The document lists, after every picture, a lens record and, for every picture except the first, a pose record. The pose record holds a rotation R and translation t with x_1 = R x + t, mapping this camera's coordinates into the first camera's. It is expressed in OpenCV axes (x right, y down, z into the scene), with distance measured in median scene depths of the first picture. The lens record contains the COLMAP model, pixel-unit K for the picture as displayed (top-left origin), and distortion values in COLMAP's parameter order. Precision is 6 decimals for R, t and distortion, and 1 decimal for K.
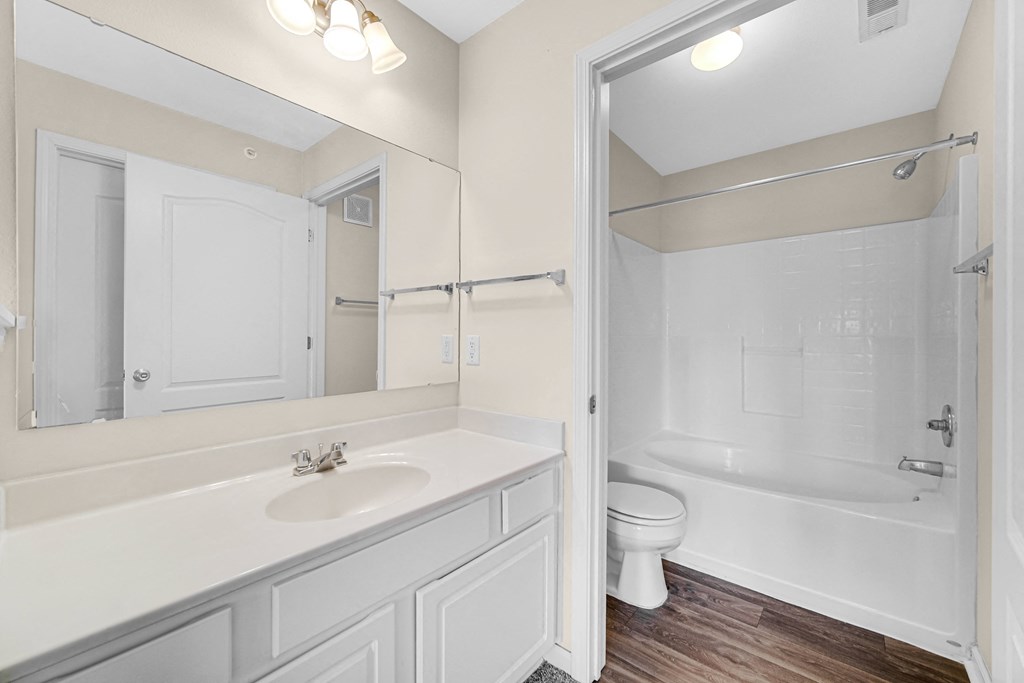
lens RADIAL K [[408.6, 0, 512.0], [0, 408.6, 341.5], [0, 0, 1]] dist [0.001504, 0.000518]
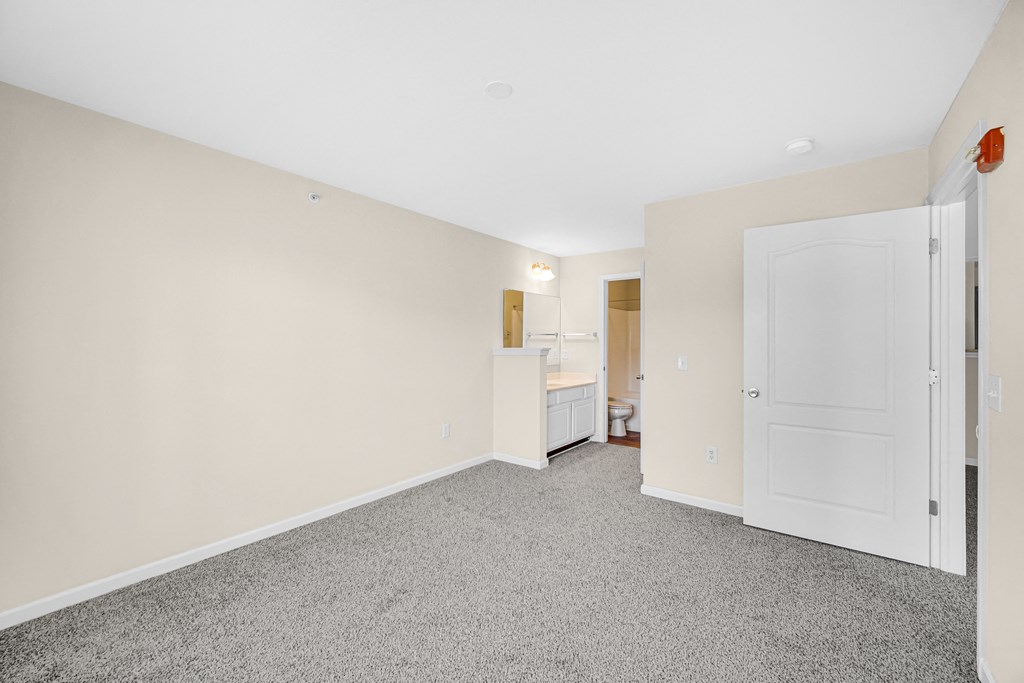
lens RADIAL K [[408.6, 0, 512.0], [0, 408.6, 341.5], [0, 0, 1]] dist [0.001504, 0.000518]
pose [[0.999185, 0.002259, 0.040296, -0.645208], [-0.001752, 0.999919, -0.012629, -0.039360], [-0.040321, 0.012548, 0.999108, -2.195570]]
